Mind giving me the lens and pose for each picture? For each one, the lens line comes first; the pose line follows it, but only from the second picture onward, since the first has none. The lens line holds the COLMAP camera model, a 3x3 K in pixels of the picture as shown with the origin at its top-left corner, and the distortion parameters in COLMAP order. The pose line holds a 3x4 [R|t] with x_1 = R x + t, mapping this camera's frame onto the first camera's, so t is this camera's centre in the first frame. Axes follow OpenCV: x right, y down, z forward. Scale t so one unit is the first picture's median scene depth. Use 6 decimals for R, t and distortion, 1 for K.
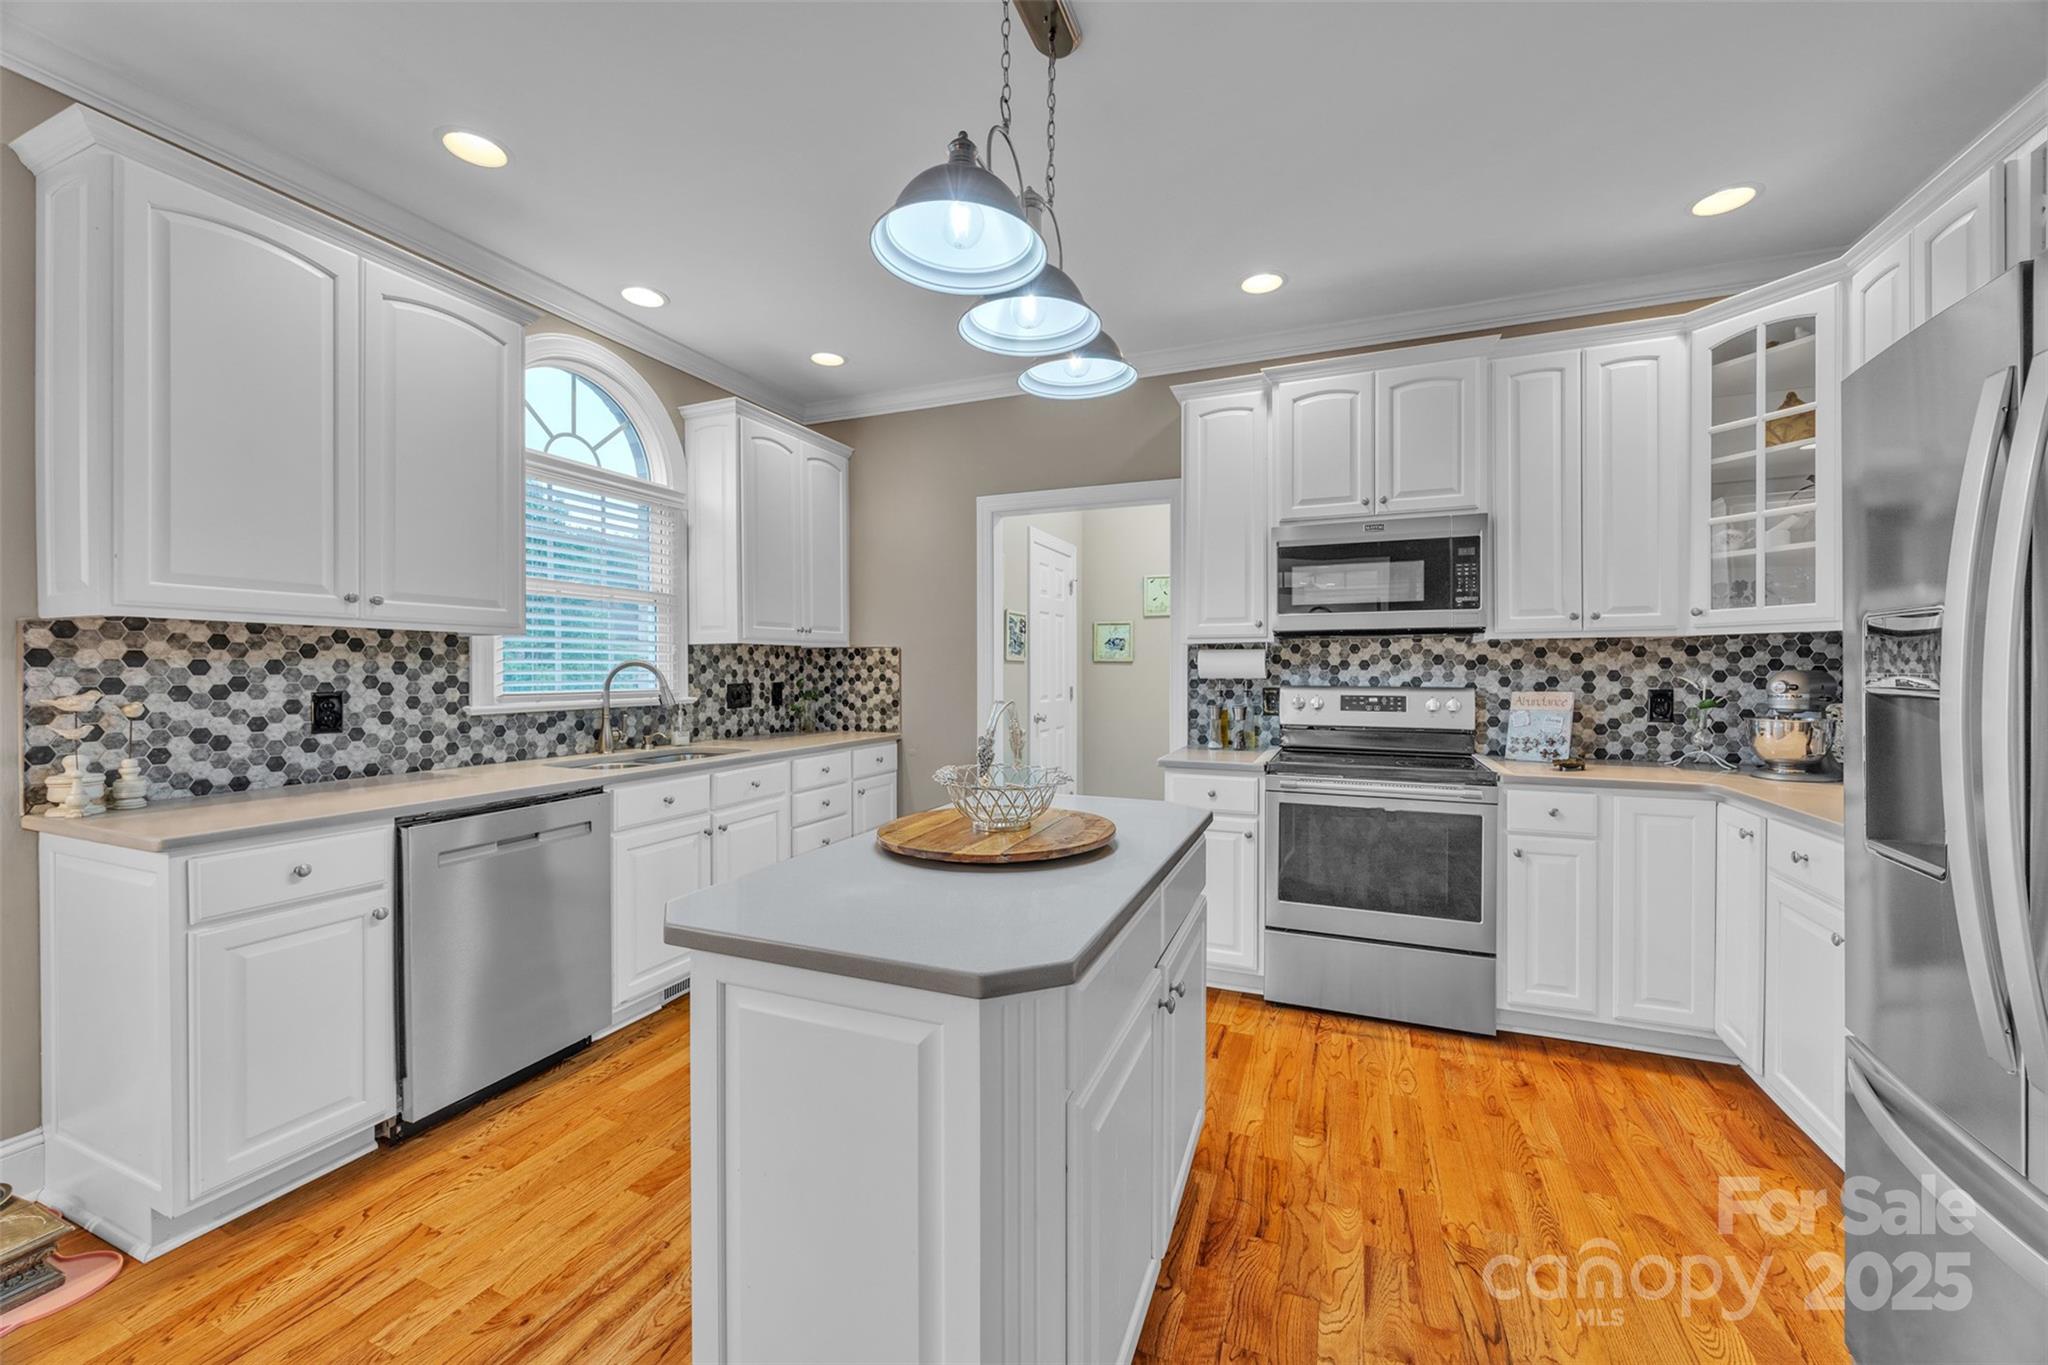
lens RADIAL K [[790.6, 0, 1033.8], [0, 790.6, 681.1], [0, 0, 1]] dist [-0.002848, -0.000188]
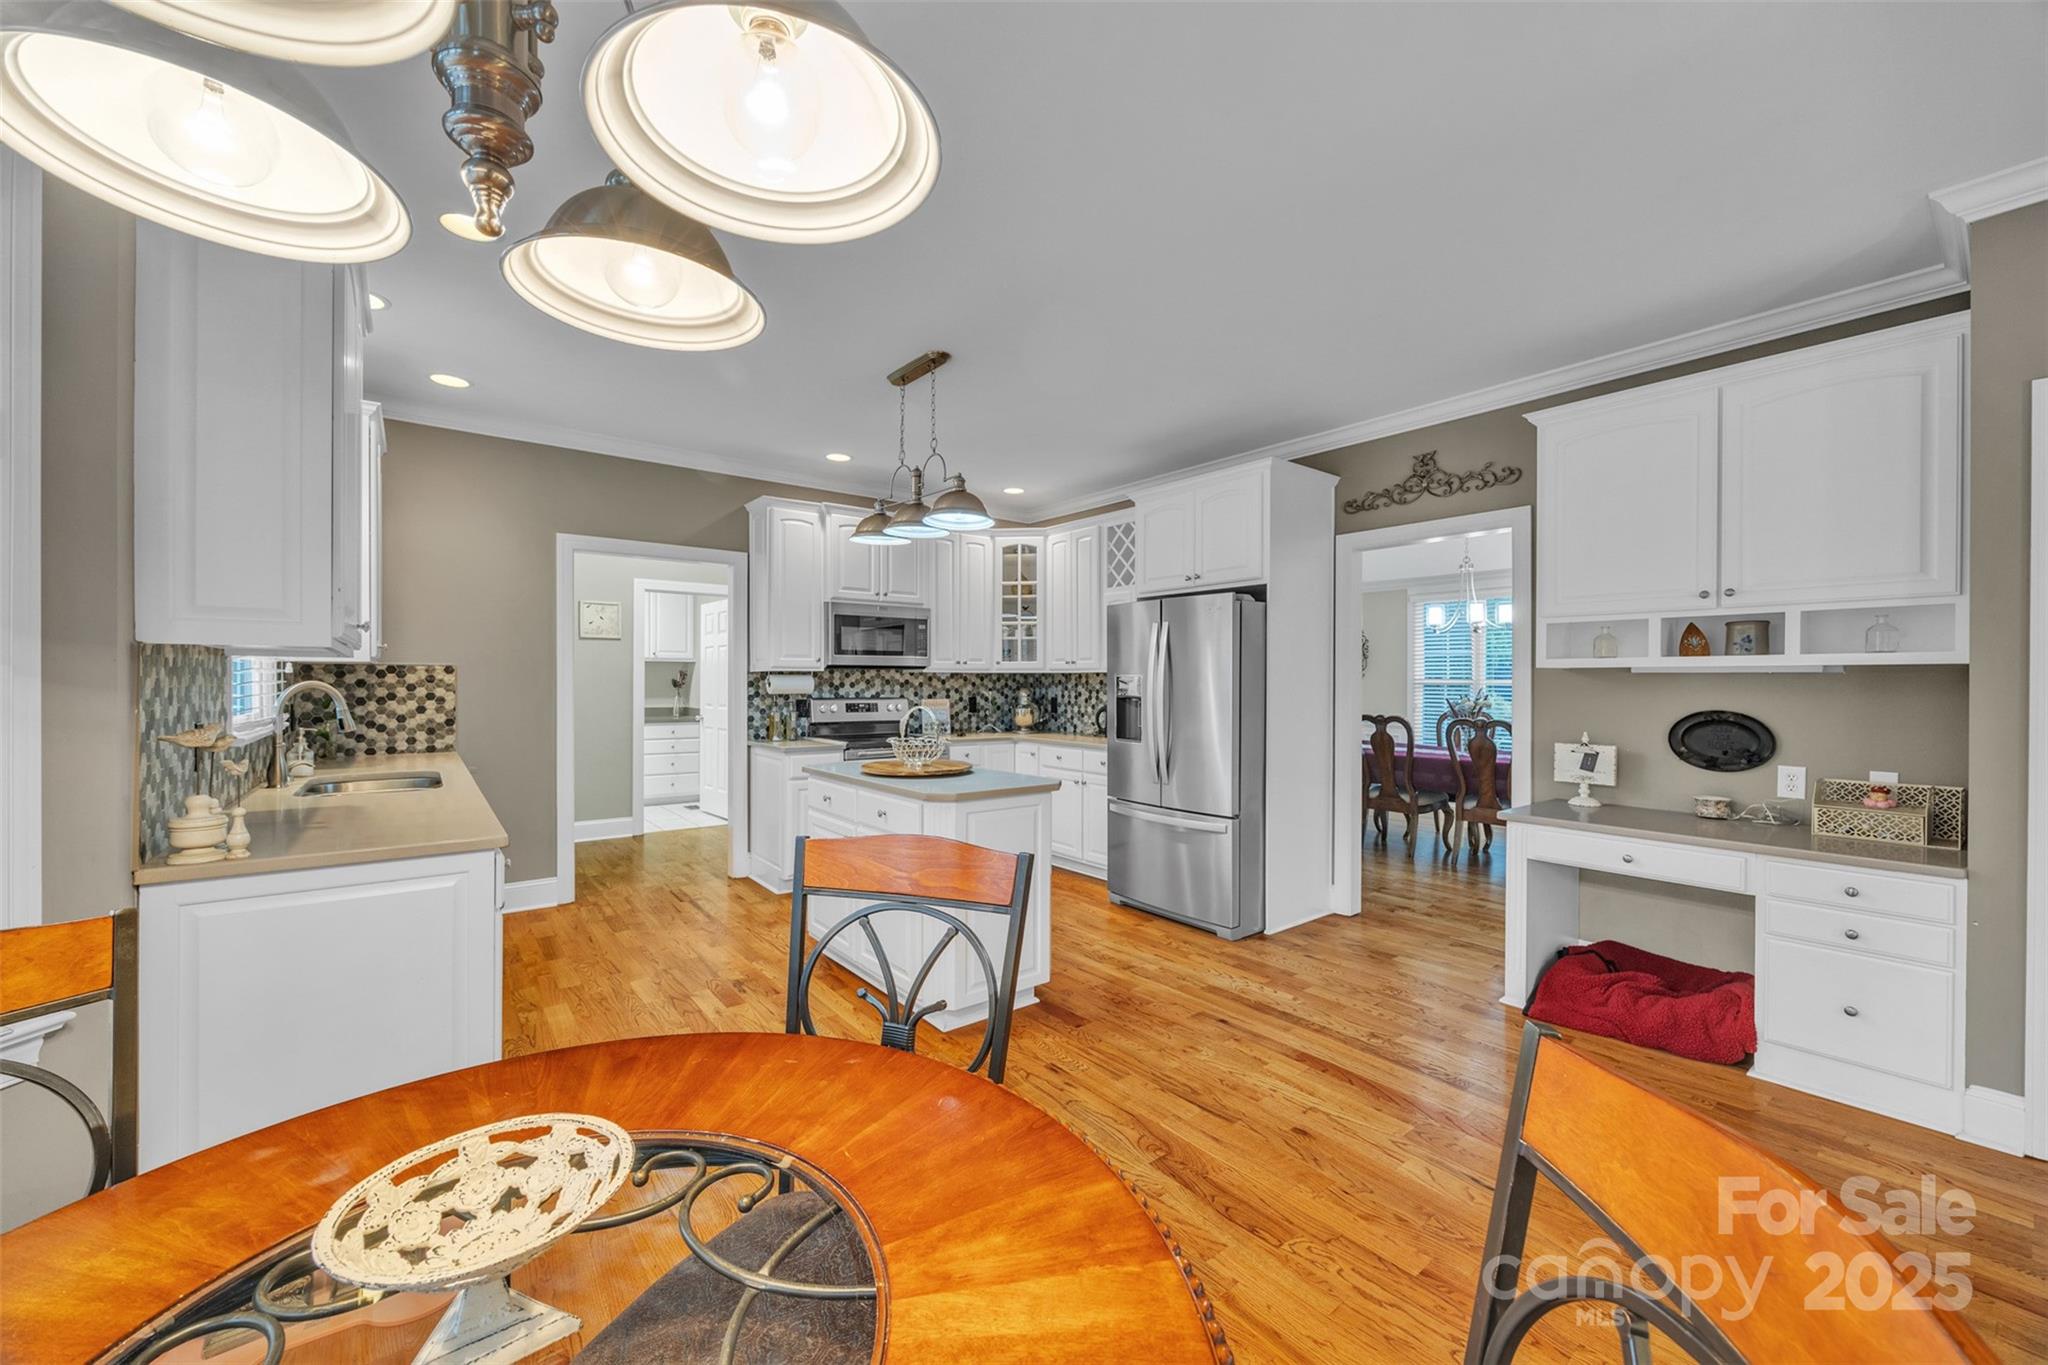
lens RADIAL K [[786.3, 0, 1019.0], [0, 786.3, 692.1], [0, 0, 1]] dist [0.000650, 0.000006]
pose [[0.502644, -0.008856, 0.864448, -0.852708], [0.008327, 0.999951, 0.005403, -0.011449], [-0.864453, 0.004482, 0.502693, -0.144425]]
